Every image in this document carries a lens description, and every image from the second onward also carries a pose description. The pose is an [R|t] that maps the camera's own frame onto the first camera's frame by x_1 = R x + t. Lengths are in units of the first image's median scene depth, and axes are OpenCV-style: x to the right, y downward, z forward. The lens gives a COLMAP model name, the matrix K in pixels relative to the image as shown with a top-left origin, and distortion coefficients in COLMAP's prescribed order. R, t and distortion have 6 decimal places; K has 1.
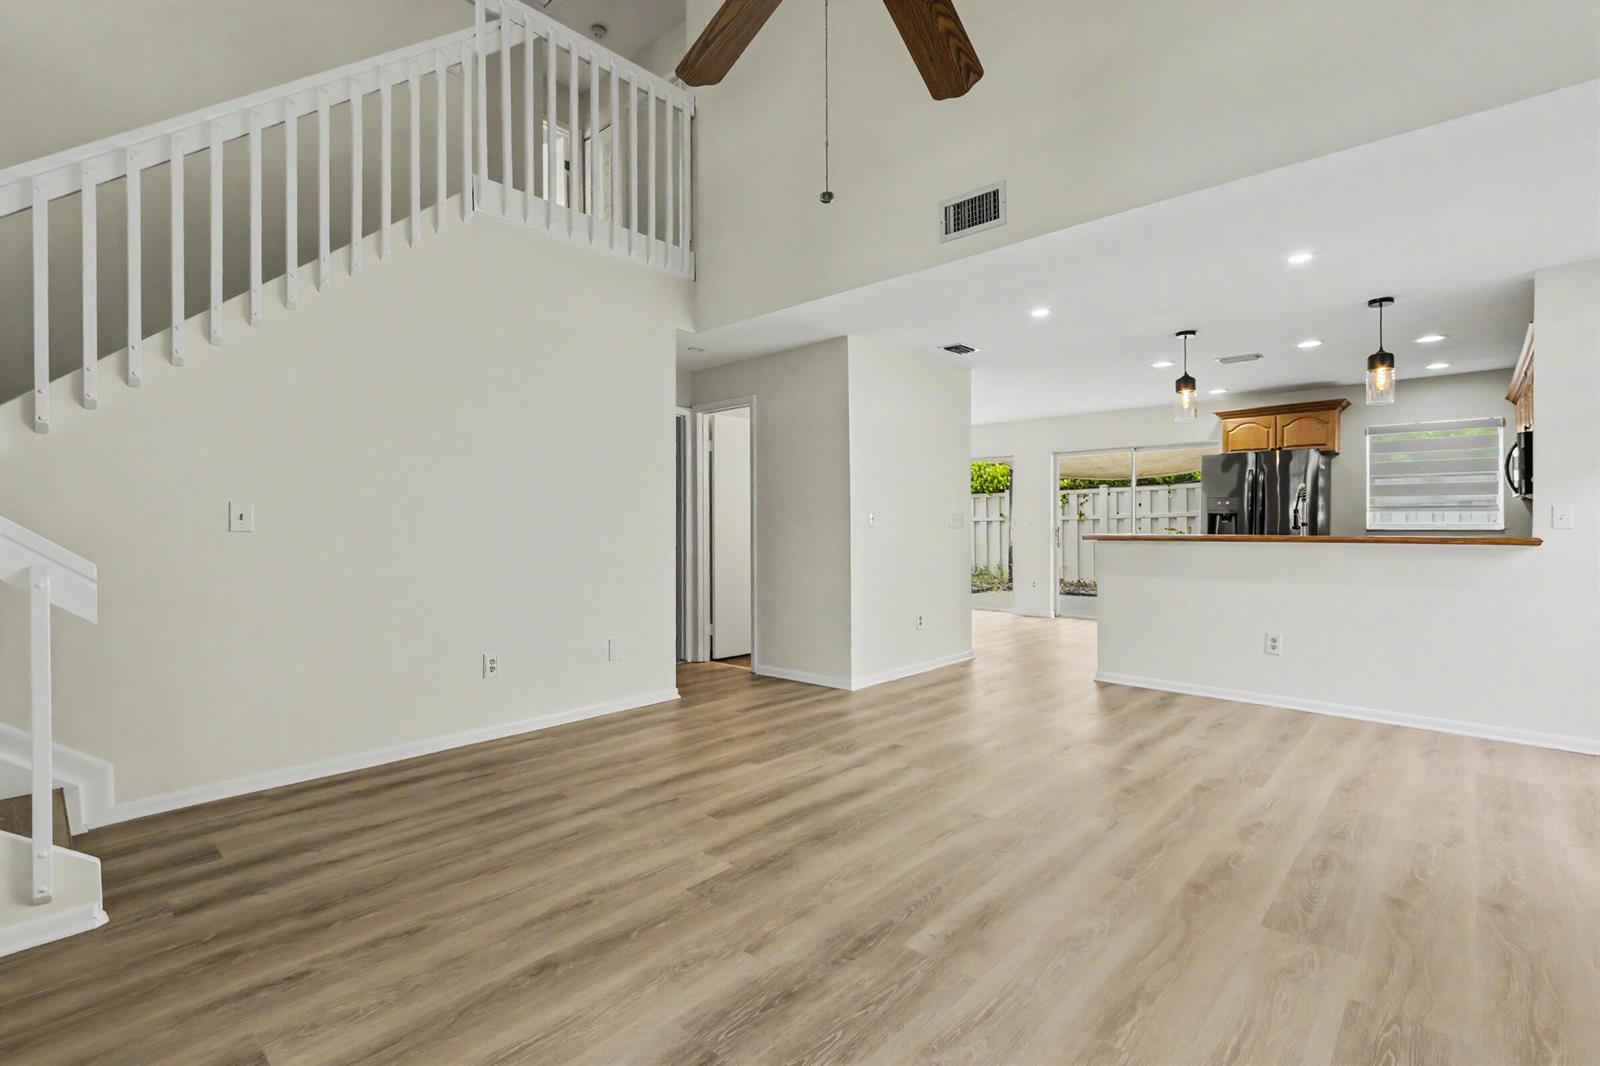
lens RADIAL K [[727.4, 0, 803.9], [0, 727.4, 530.1], [0, 0, 1]] dist [-0.001034, -0.000466]
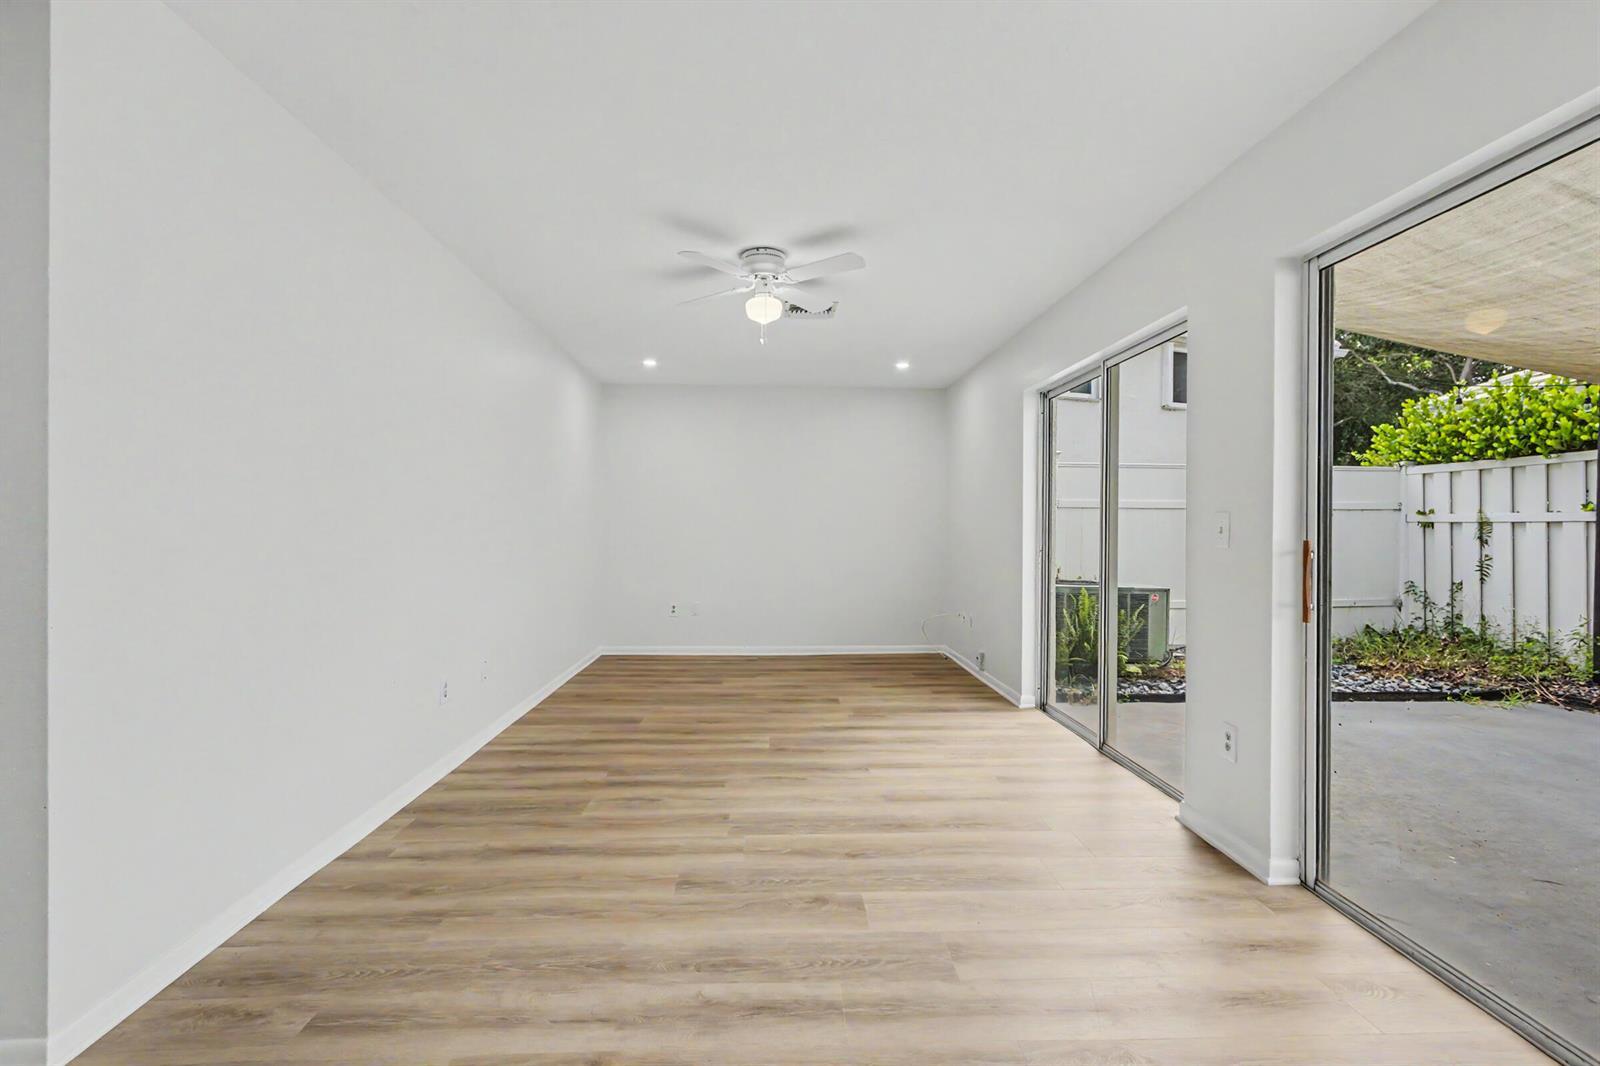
lens RADIAL K [[731.9, 0, 804.5], [0, 731.9, 528.9], [0, 0, 1]] dist [0.003377, -0.000591]
pose [[0.713050, 0.005598, -0.701091, 0.988469], [-0.008771, 0.999961, -0.000936, -0.018148], [0.701059, 0.006816, 0.713071, 1.671432]]
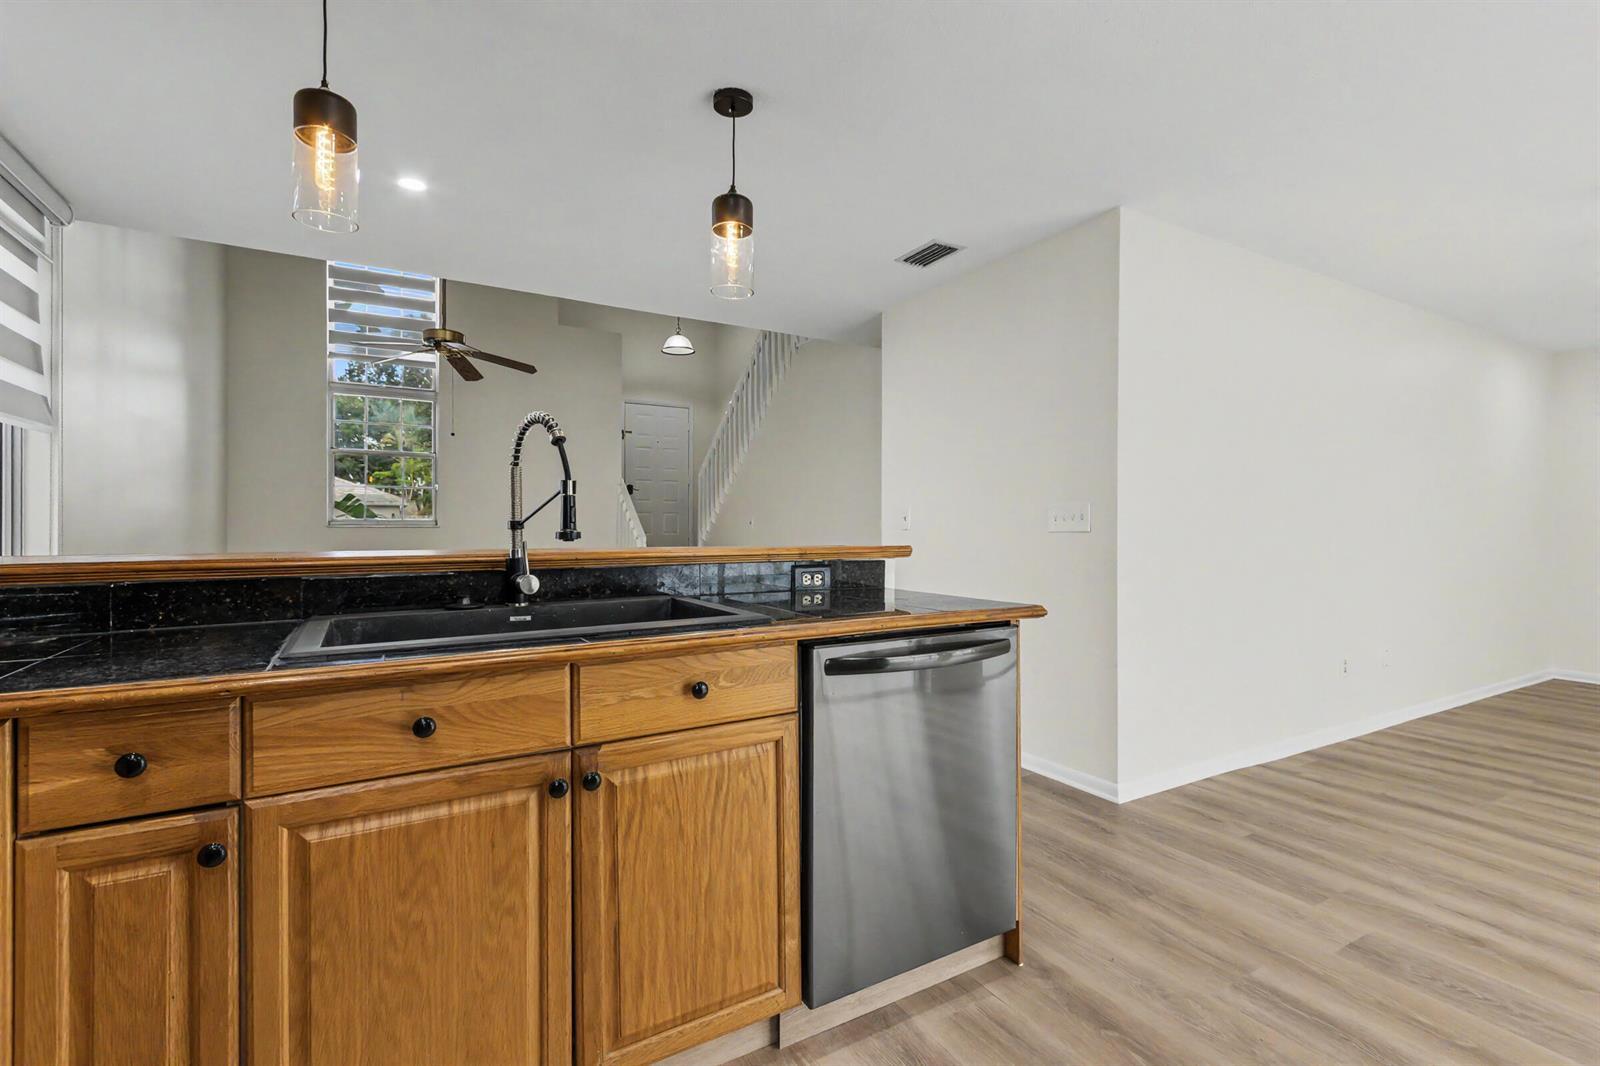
lens RADIAL K [[738.5, 0, 802.9], [0, 738.5, 530.4], [0, 0, 1]] dist [-0.000183, 0.000241]
pose [[-0.291800, 0.004968, -0.956466, 1.274629], [-0.007057, 0.999948, 0.007347, -0.011033], [0.956453, 0.008894, -0.291750, 1.571617]]
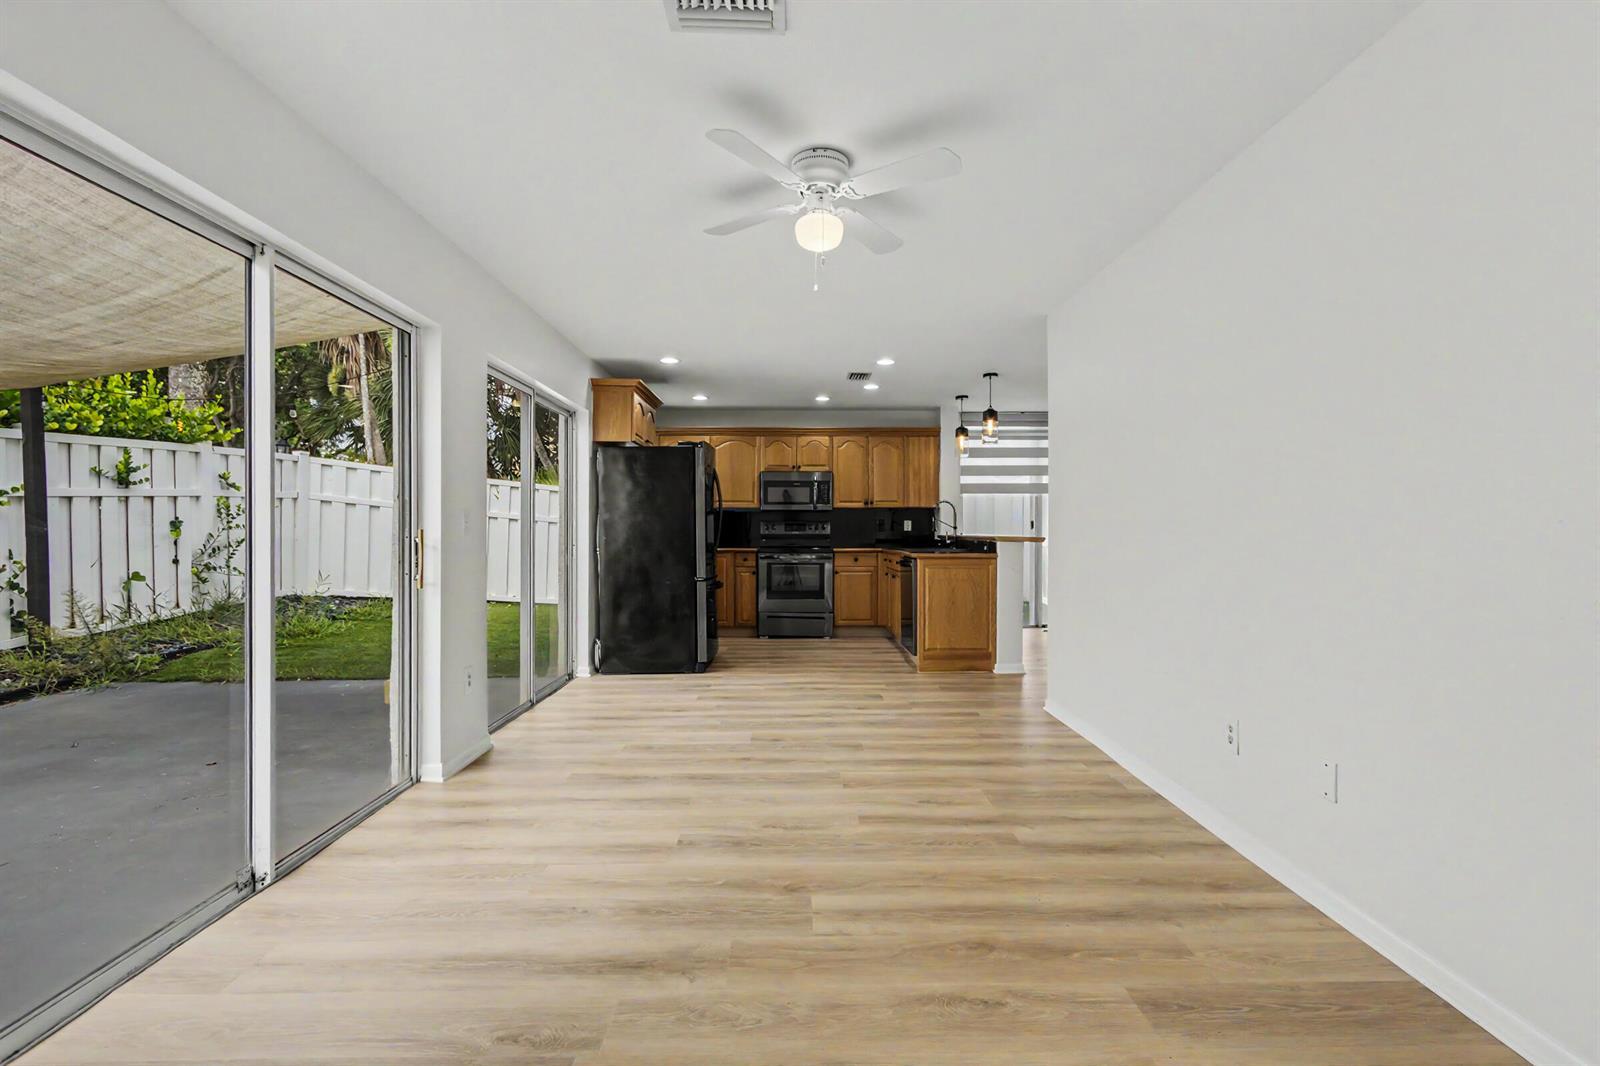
lens RADIAL K [[731.9, 0, 804.5], [0, 731.9, 528.9], [0, 0, 1]] dist [0.003377, -0.000591]
pose [[-0.688965, 0.000680, 0.724794, -0.230562], [0.005604, 0.999975, 0.004388, -0.017002], [-0.724773, 0.007085, -0.688951, 2.818552]]
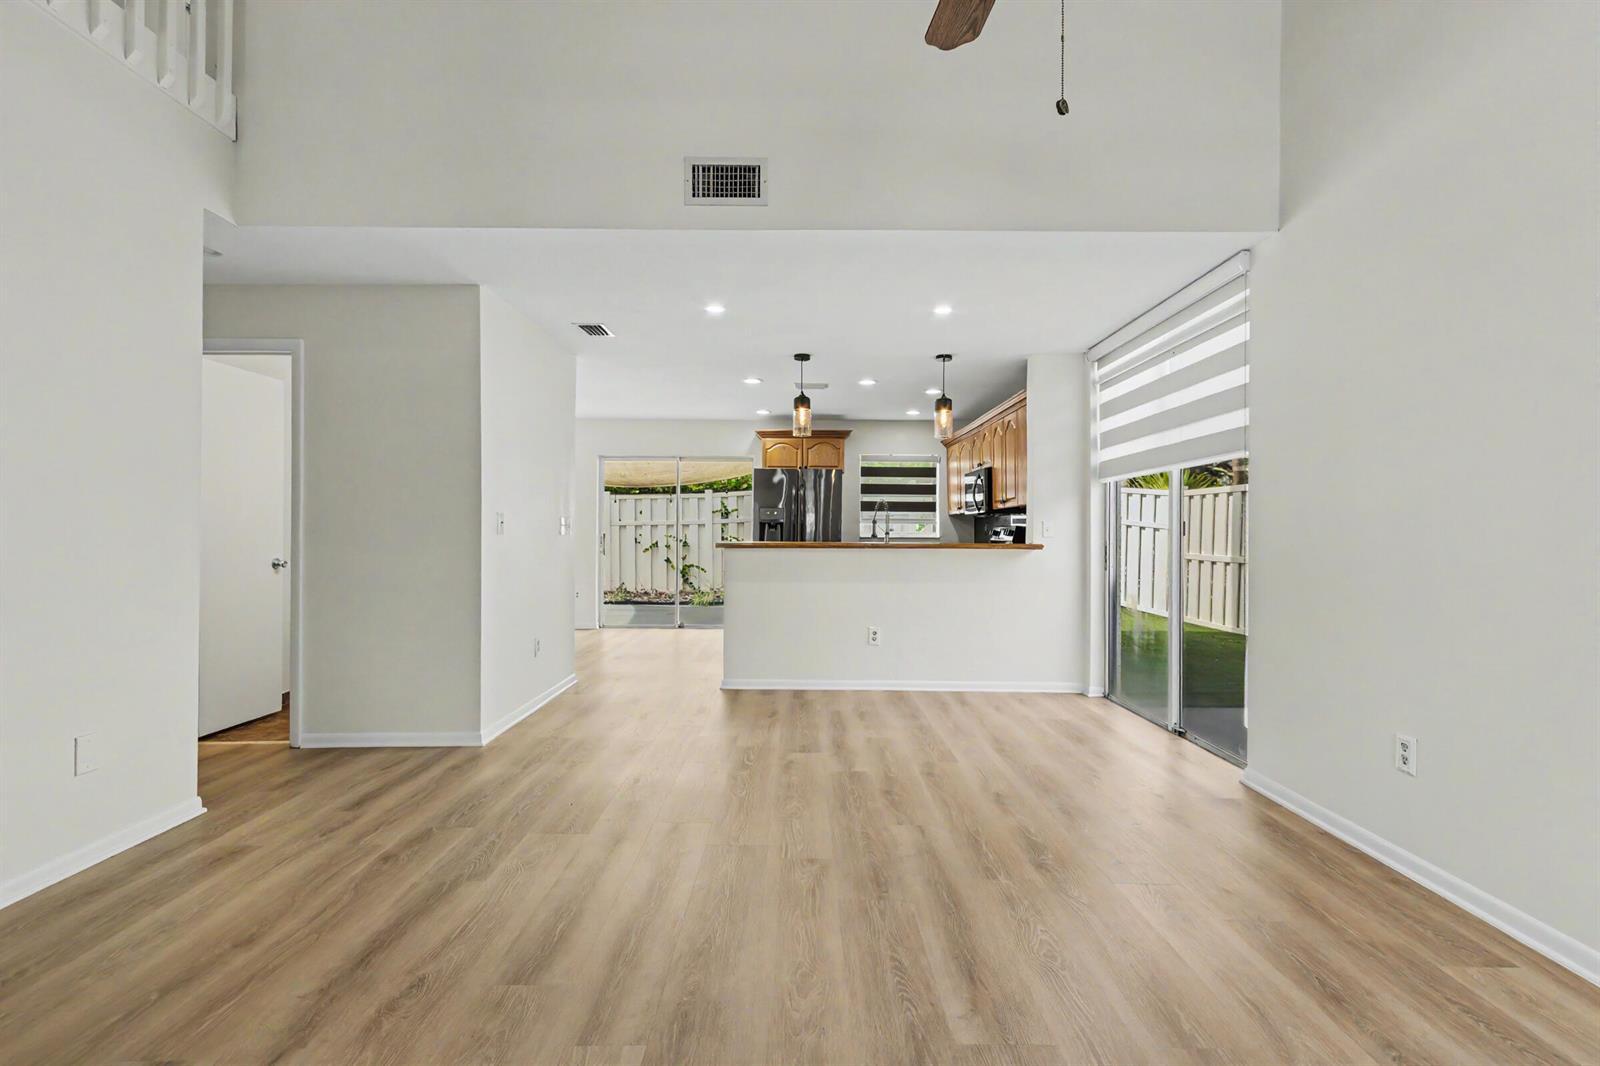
lens RADIAL K [[738.5, 0, 802.9], [0, 738.5, 530.4], [0, 0, 1]] dist [-0.000183, 0.000241]
pose [[0.732033, 0.007758, 0.681225, -0.294493], [-0.002326, 0.999958, -0.008888, -0.001920], [-0.681266, 0.004922, 0.732020, 0.261500]]
